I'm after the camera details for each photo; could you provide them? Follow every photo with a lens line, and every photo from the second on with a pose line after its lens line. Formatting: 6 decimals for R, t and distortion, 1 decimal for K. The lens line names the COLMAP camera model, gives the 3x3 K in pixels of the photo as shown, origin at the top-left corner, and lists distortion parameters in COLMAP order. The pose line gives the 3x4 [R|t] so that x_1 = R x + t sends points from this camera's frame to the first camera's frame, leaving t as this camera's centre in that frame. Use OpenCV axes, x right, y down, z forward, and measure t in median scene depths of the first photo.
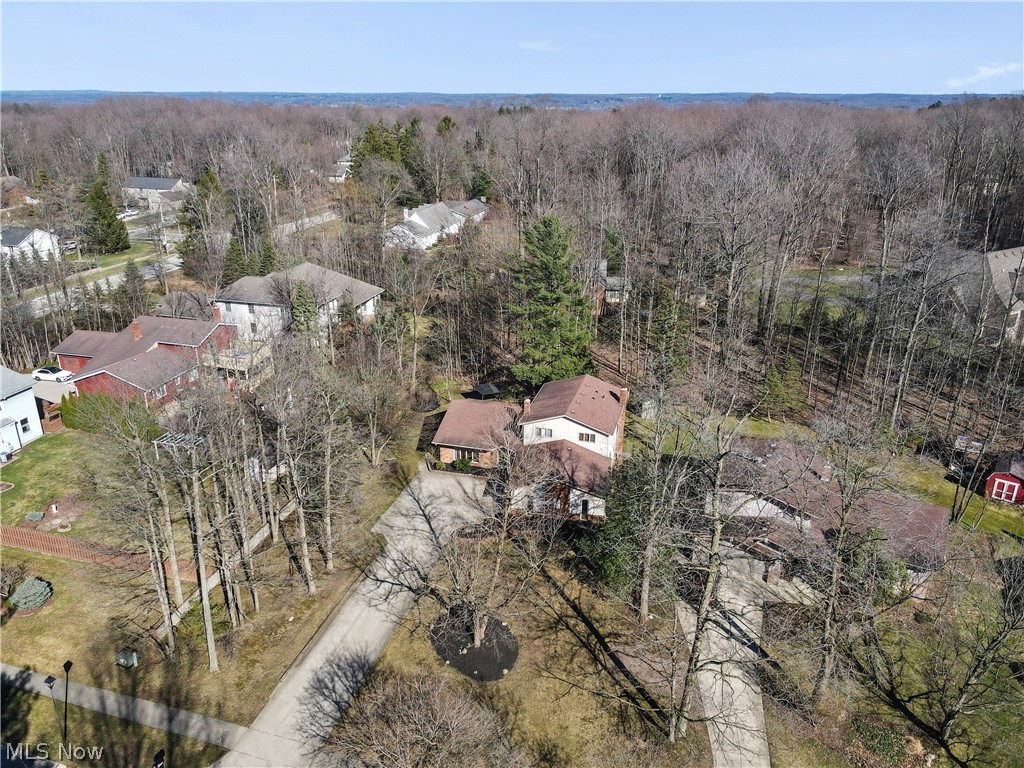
lens RADIAL K [[742.8, 0, 512.0], [0, 742.8, 384.0], [0, 0, 1]] dist [0.010405, 0.006211]
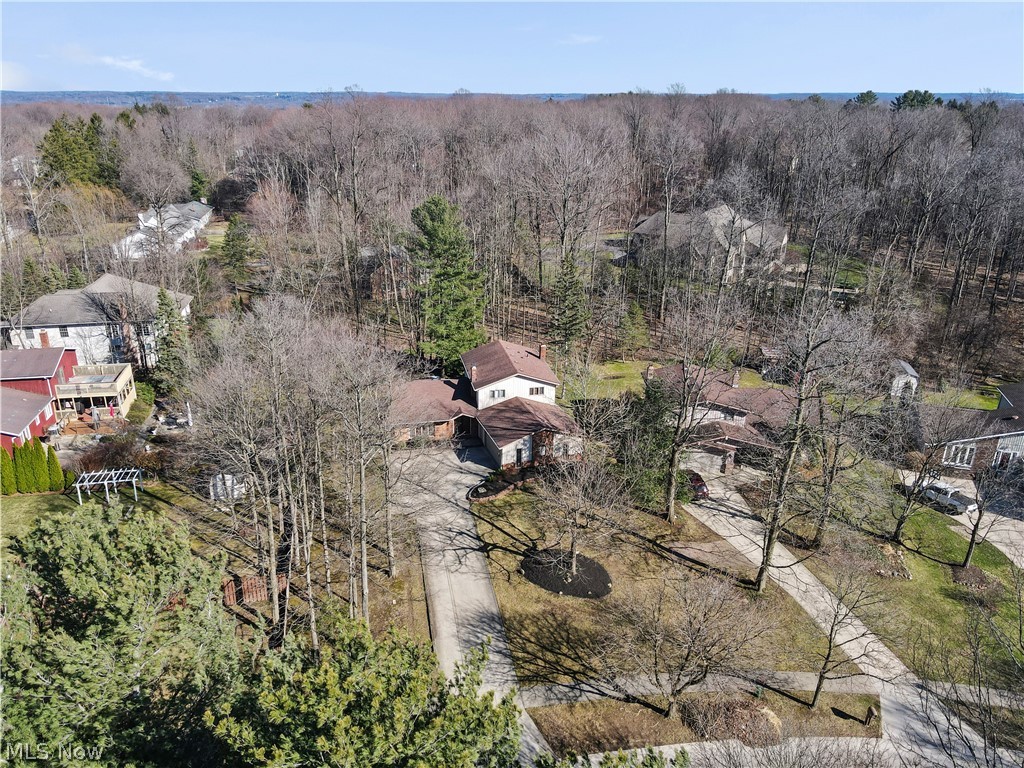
lens RADIAL K [[742.8, 0, 512.0], [0, 742.8, 384.0], [0, 0, 1]] dist [0.010405, 0.006211]
pose [[0.896507, -0.165726, 0.410866, -0.379636], [0.164524, 0.985619, 0.038566, 0.013864], [-0.411349, 0.033023, 0.910880, 0.020721]]
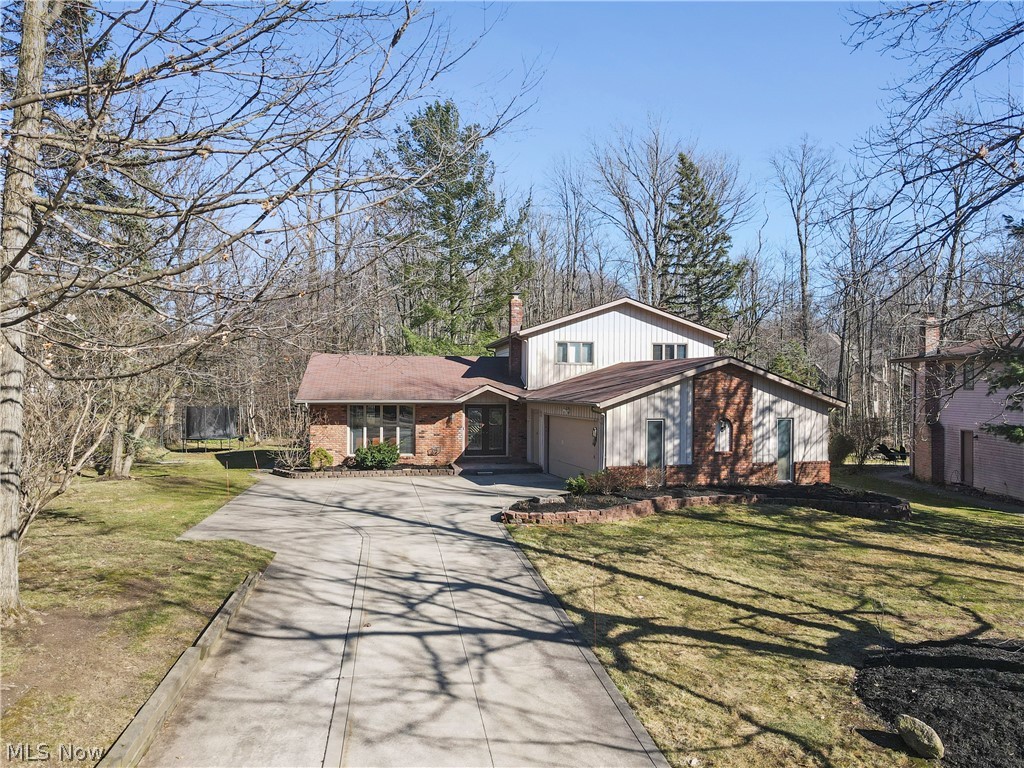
lens RADIAL K [[742.8, 0, 512.0], [0, 742.8, 384.0], [0, 0, 1]] dist [0.010405, 0.006211]
pose [[0.915123, -0.018194, 0.402763, -0.168818], [0.160407, 0.932942, -0.322319, 0.220348], [-0.369890, 0.359568, 0.856675, 0.657369]]
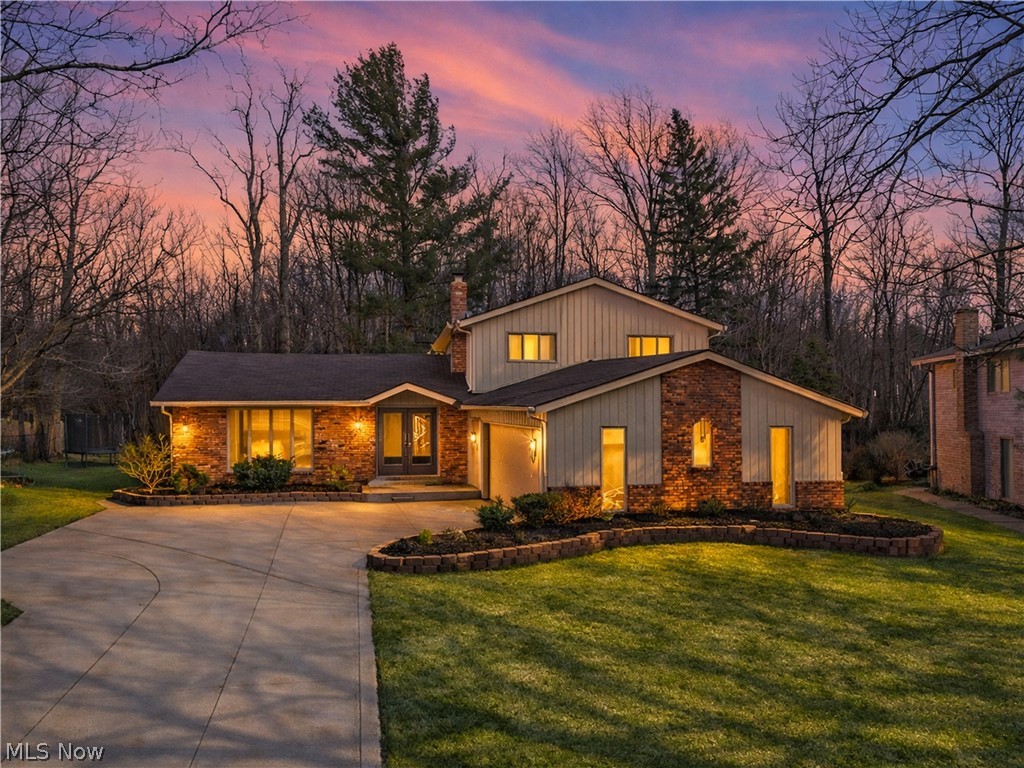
lens RADIAL K [[742.8, 0, 512.0], [0, 742.8, 384.0], [0, 0, 1]] dist [0.010405, 0.006211]
pose [[0.925585, -0.012113, 0.378347, -0.101633], [0.145062, 0.934536, -0.324960, 0.199436], [-0.349642, 0.355662, 0.866750, 0.715051]]
